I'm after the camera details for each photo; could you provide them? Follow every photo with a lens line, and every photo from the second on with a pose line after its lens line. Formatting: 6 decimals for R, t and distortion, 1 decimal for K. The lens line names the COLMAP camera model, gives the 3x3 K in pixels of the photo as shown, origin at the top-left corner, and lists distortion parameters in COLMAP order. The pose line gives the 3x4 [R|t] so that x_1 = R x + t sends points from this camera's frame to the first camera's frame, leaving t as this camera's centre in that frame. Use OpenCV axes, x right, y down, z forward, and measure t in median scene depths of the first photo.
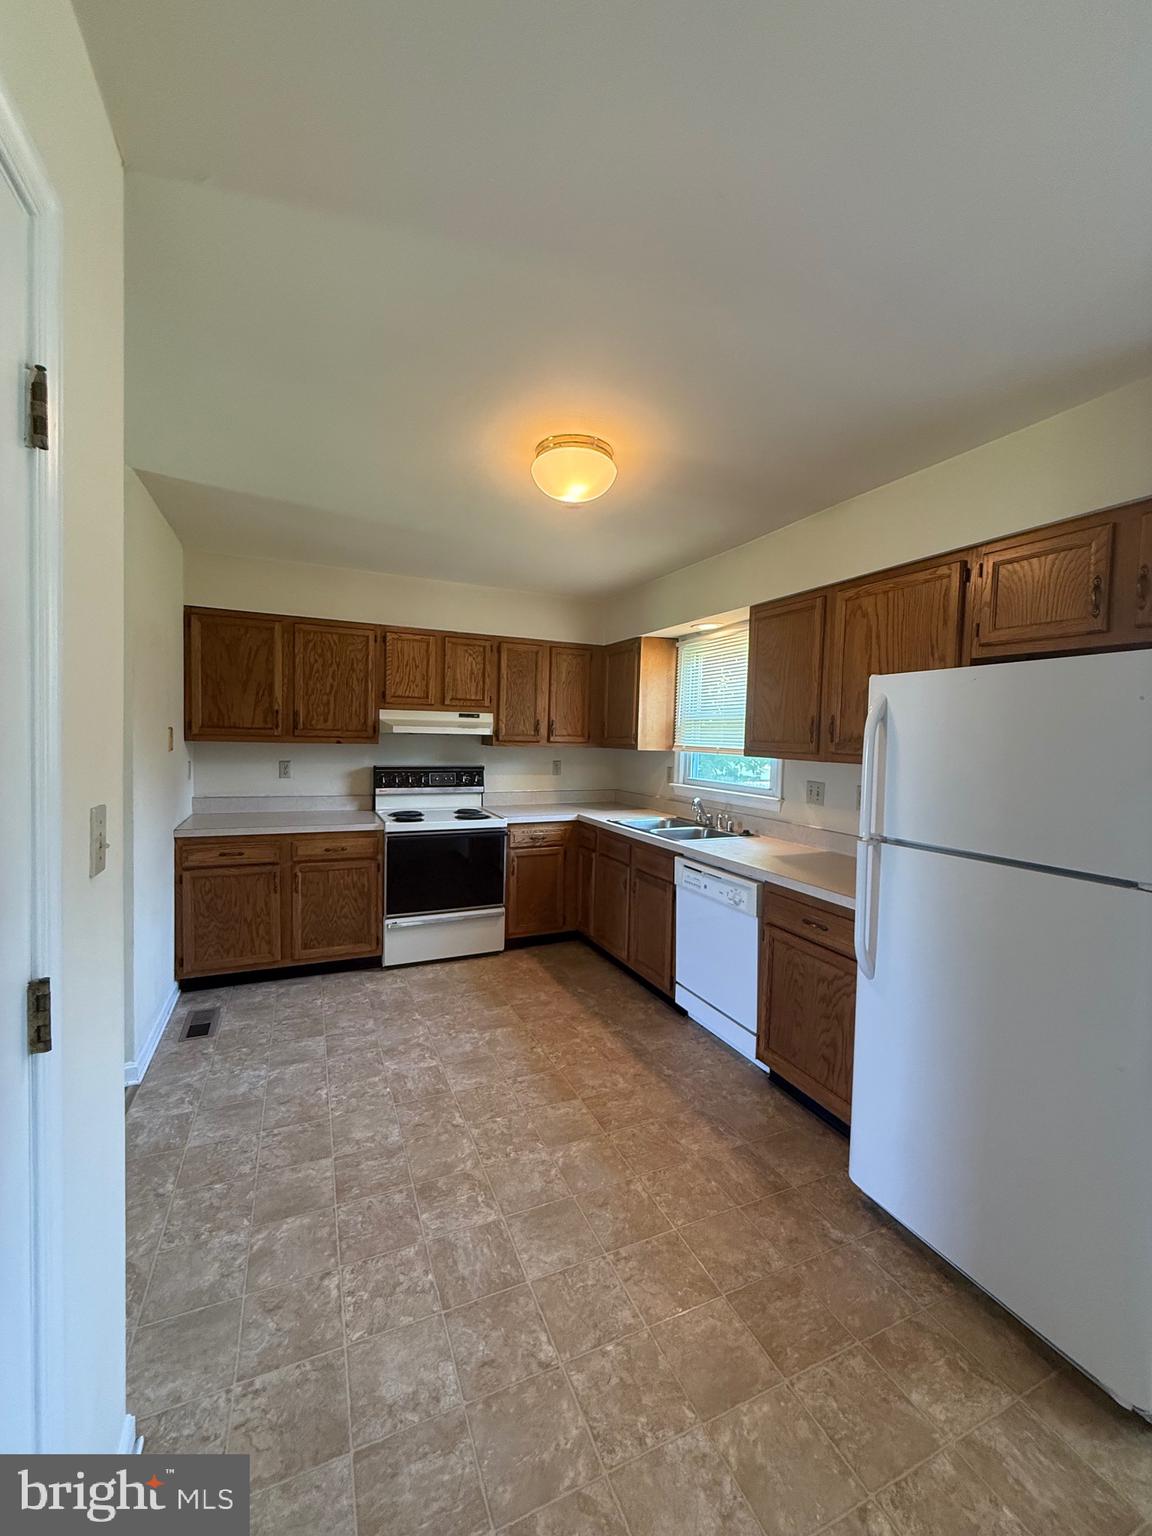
lens RADIAL K [[615.3, 0, 571.2], [0, 615.3, 767.0], [0, 0, 1]] dist [-0.000449, 0.000191]
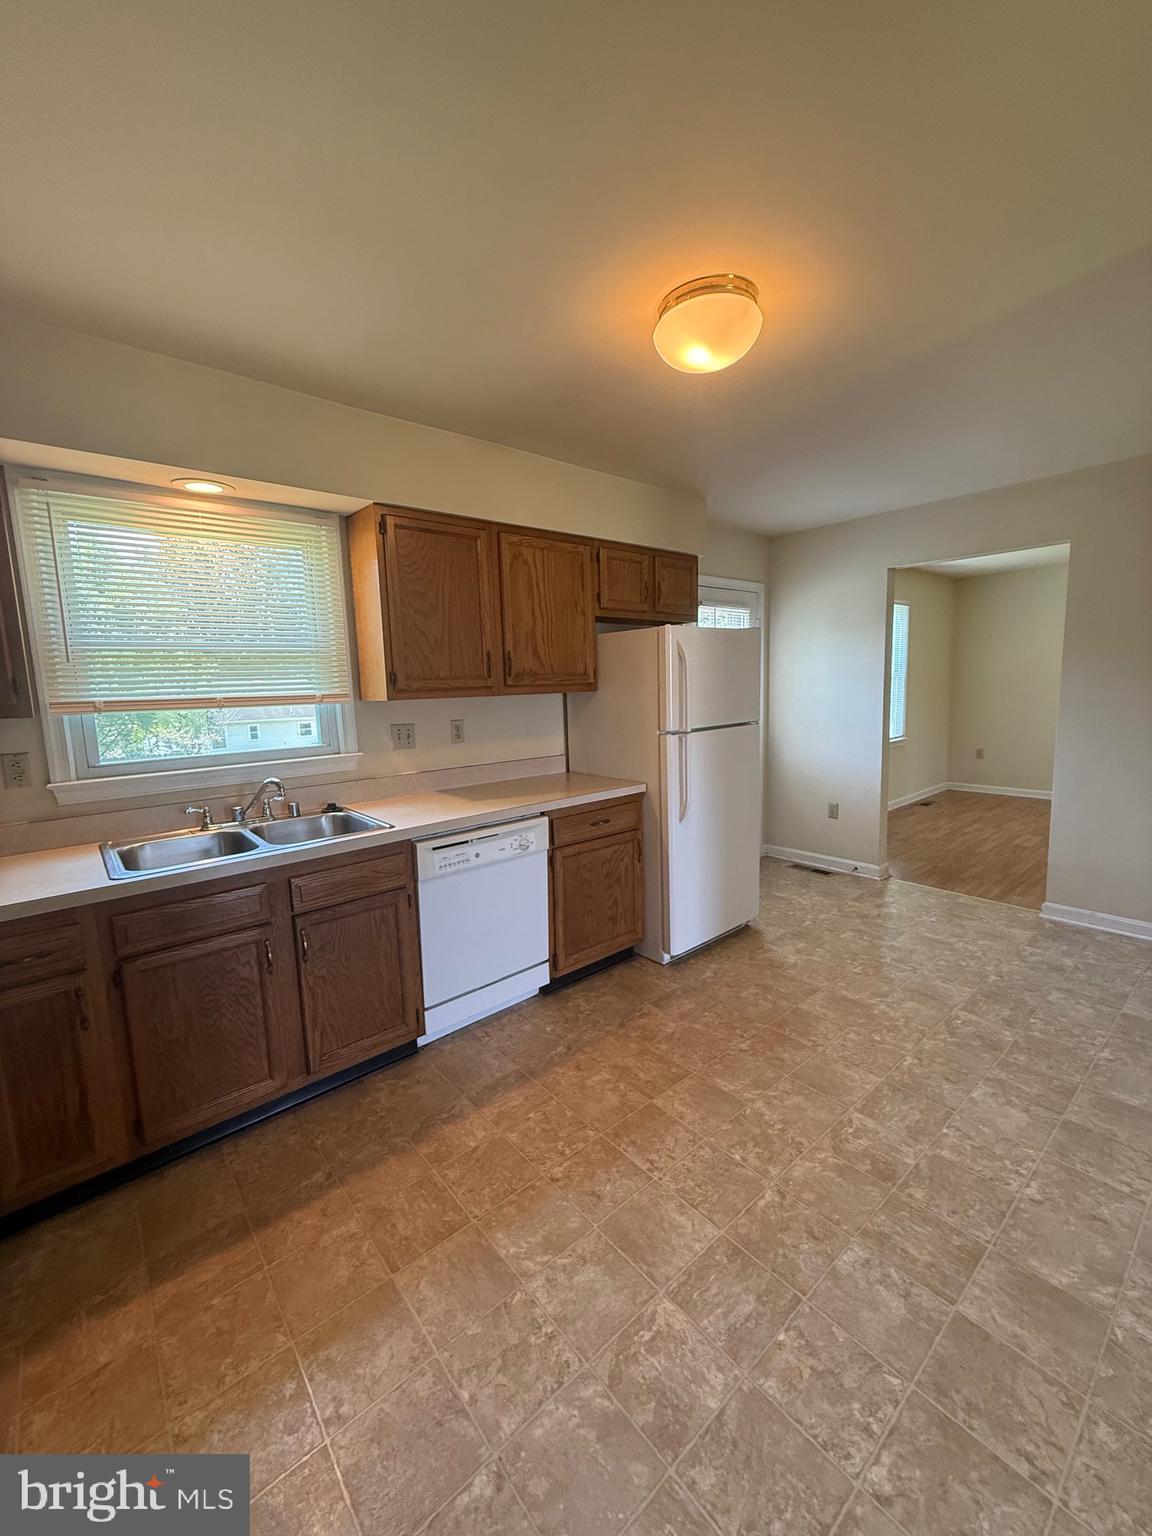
lens RADIAL K [[615.3, 0, 571.2], [0, 615.3, 767.0], [0, 0, 1]] dist [-0.000449, 0.000191]
pose [[-0.285146, -0.146402, 0.947237, -0.692814], [0.074934, 0.981836, 0.174307, -0.068232], [-0.955551, 0.120683, -0.268996, 1.284123]]
